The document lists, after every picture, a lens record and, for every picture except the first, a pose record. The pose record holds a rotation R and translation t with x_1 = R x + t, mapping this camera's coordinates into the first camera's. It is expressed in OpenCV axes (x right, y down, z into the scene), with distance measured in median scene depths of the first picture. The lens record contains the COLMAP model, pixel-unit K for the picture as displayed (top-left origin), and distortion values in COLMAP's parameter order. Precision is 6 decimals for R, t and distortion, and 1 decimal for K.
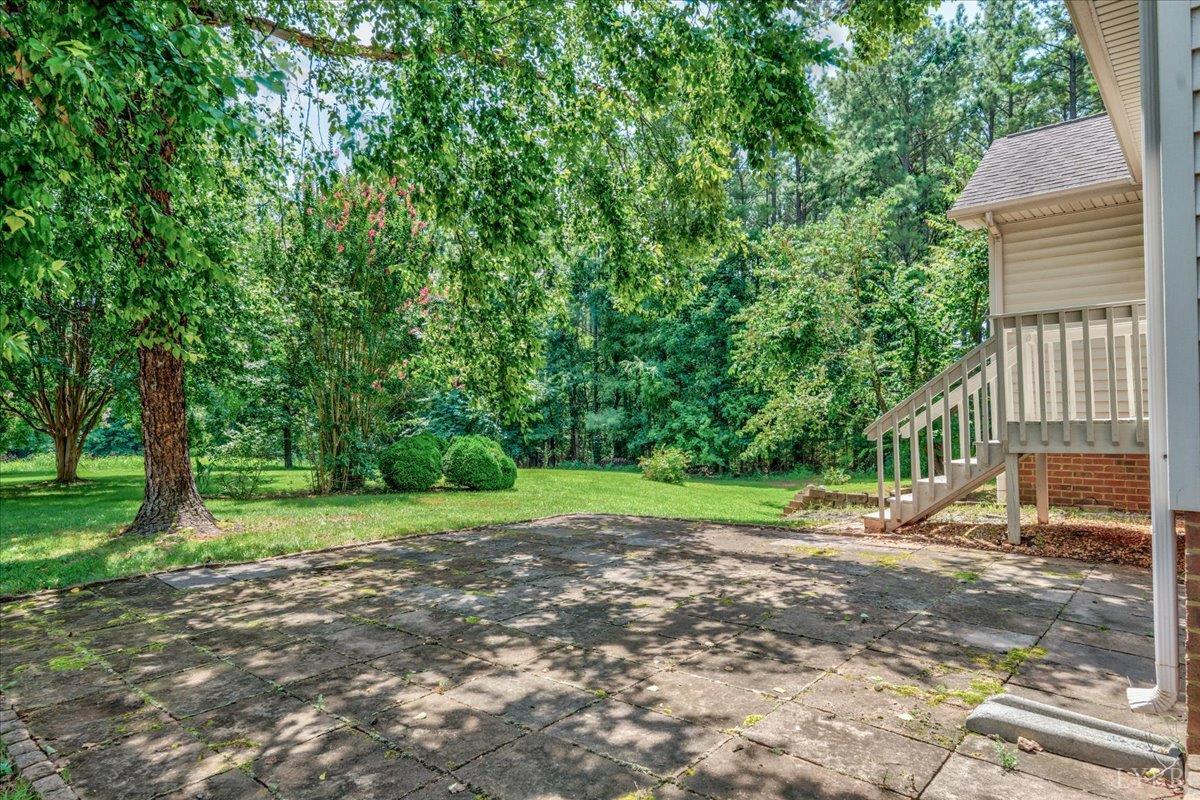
lens RADIAL K [[688.5, 0, 605.1], [0, 688.5, 401.3], [0, 0, 1]] dist [-0.002475, 0.000060]
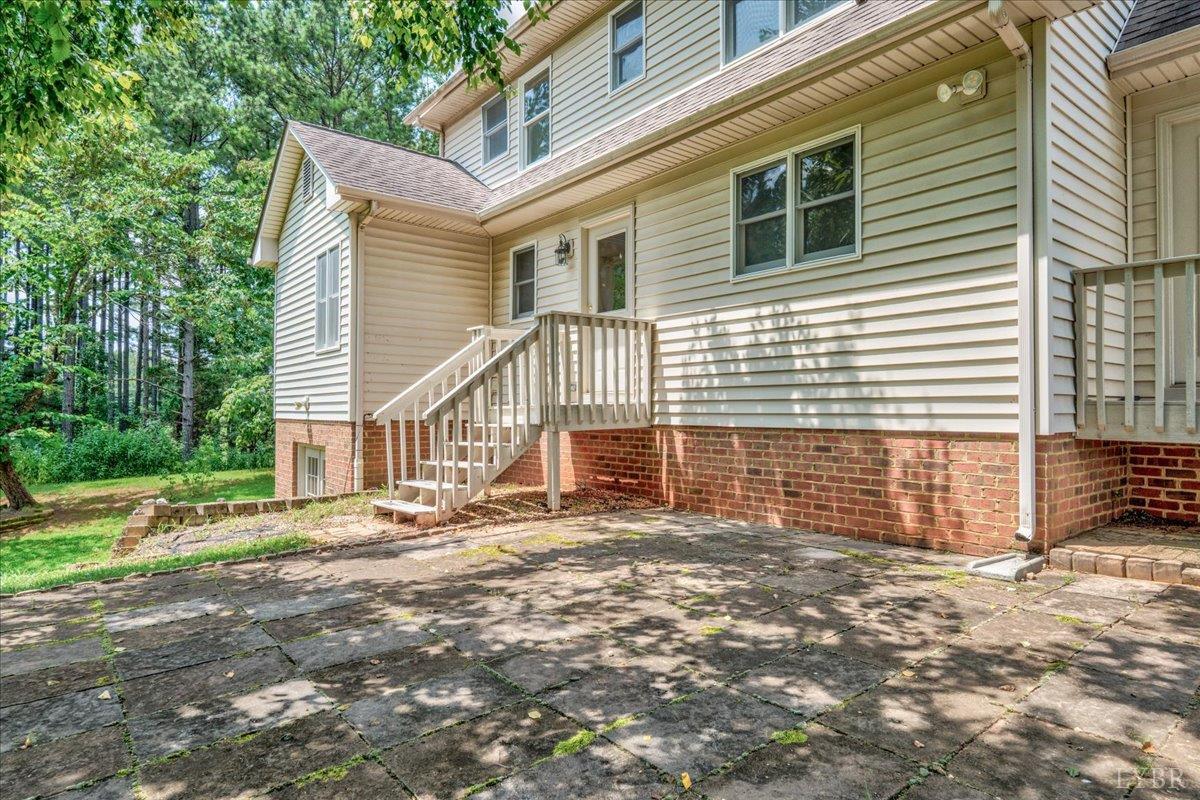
lens RADIAL K [[688.5, 0, 605.6], [0, 688.5, 407.1], [0, 0, 1]] dist [-0.002475, 0.000060]
pose [[0.144628, 0.015753, 0.989361, -0.704644], [-0.027394, 0.999554, -0.011911, 0.062231], [-0.989107, -0.025380, 0.144995, 1.008216]]
